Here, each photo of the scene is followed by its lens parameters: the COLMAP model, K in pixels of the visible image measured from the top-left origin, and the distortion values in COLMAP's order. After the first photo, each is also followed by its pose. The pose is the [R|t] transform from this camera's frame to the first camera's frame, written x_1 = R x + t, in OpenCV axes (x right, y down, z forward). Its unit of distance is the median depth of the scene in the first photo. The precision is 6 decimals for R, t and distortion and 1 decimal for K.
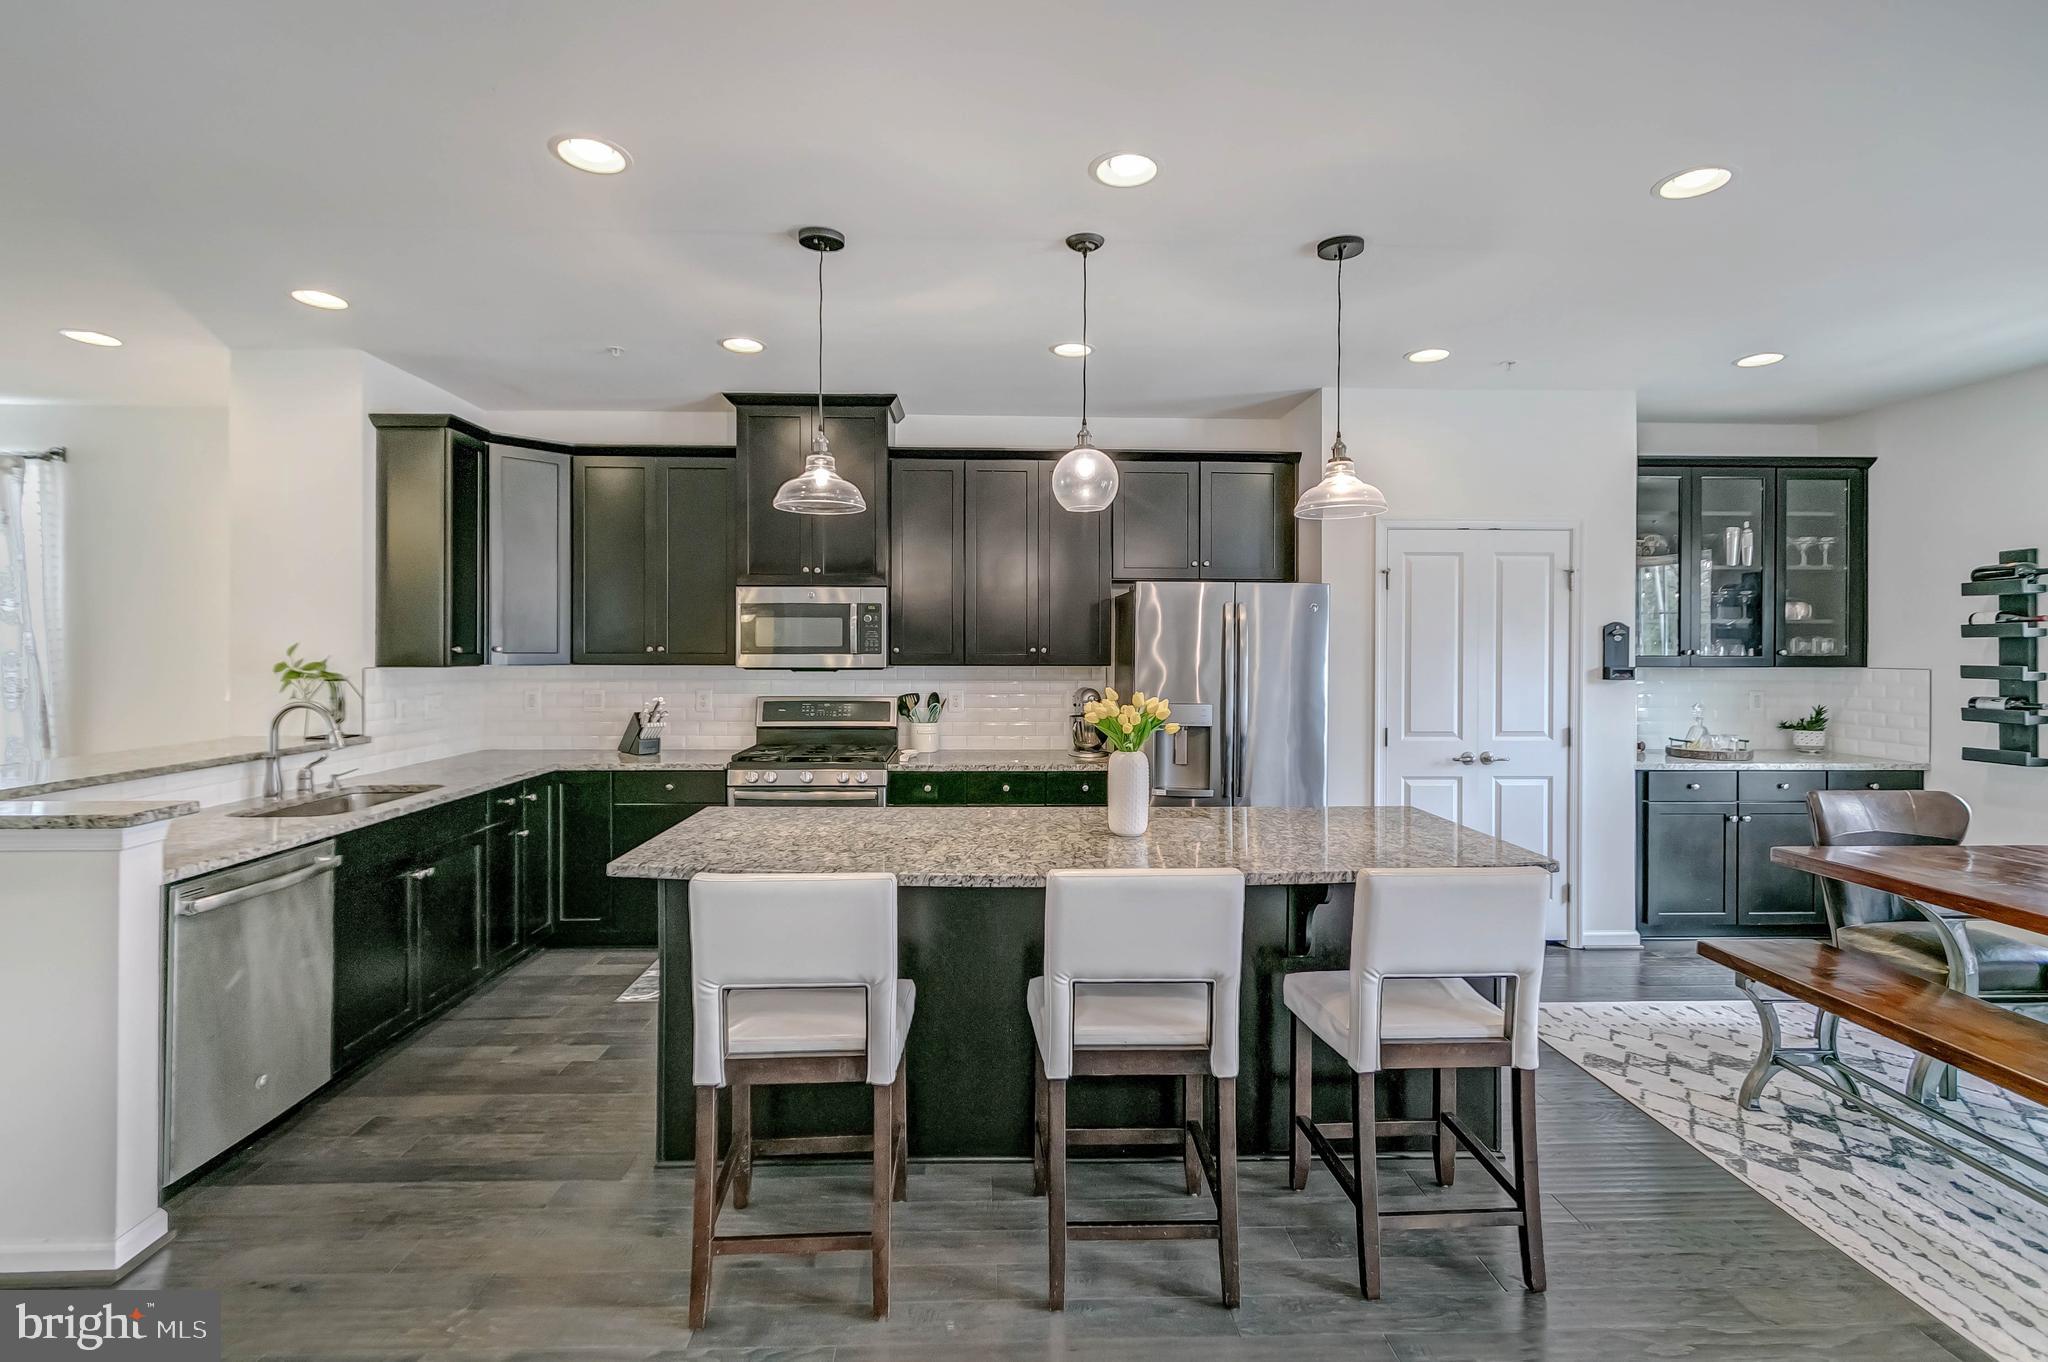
lens RADIAL K [[947.5, 0, 1016.6], [0, 947.5, 647.0], [0, 0, 1]] dist [0.001331, -0.000244]
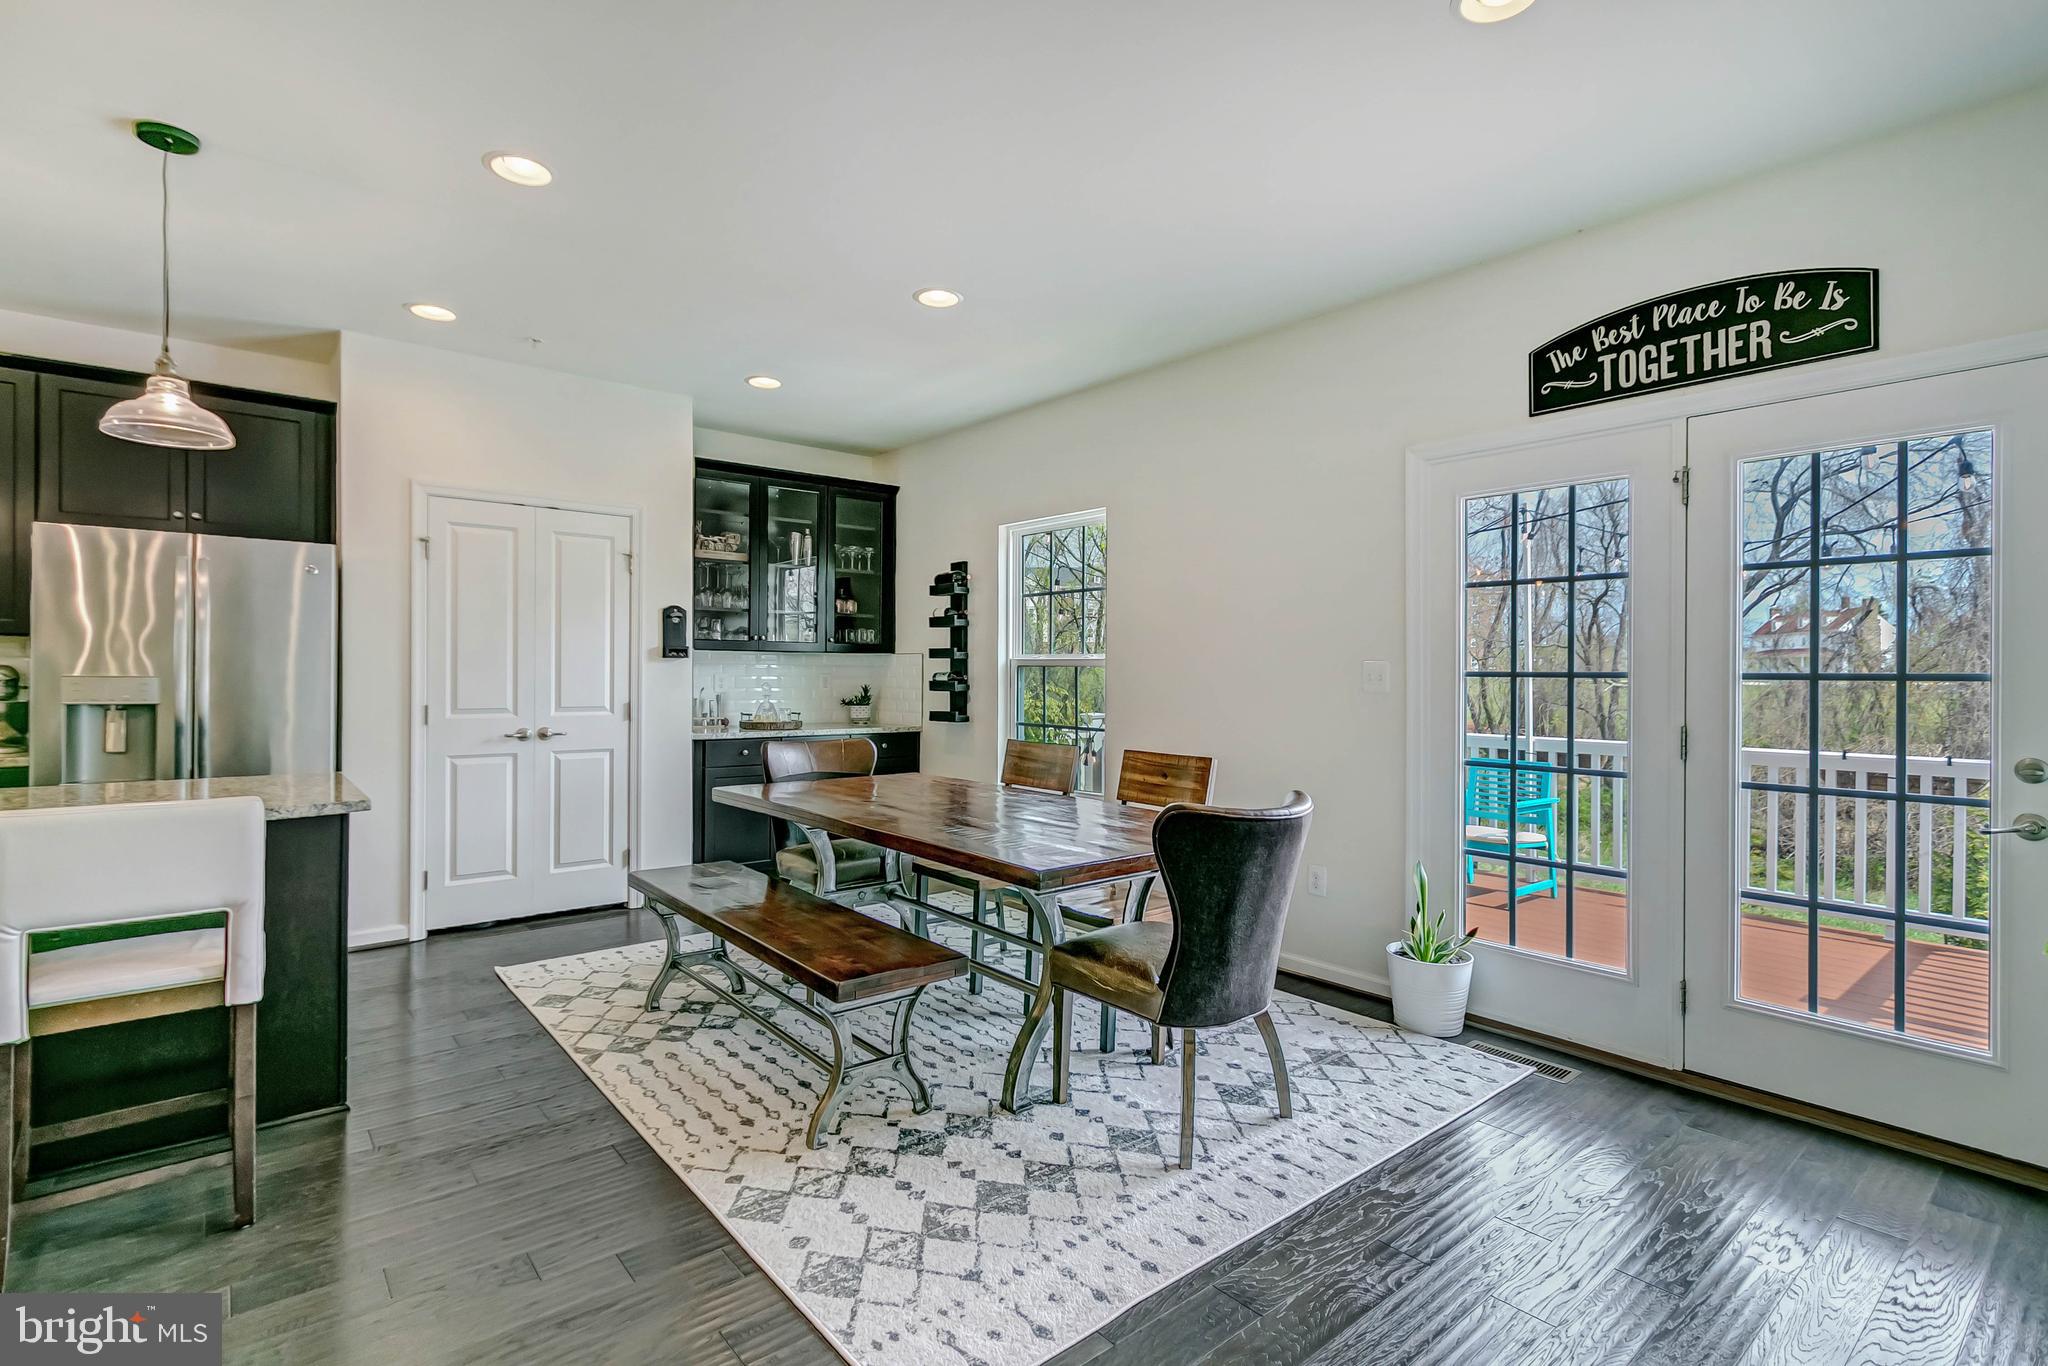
lens RADIAL K [[968.0, 0, 1028.2], [0, 968.0, 677.6], [0, 0, 1]] dist [-0.000541, -0.000640]
pose [[0.789136, -0.000446, 0.614219, 0.269238], [-0.005713, 0.999951, 0.008066, 0.045888], [-0.614193, -0.009875, 0.789094, -0.133714]]
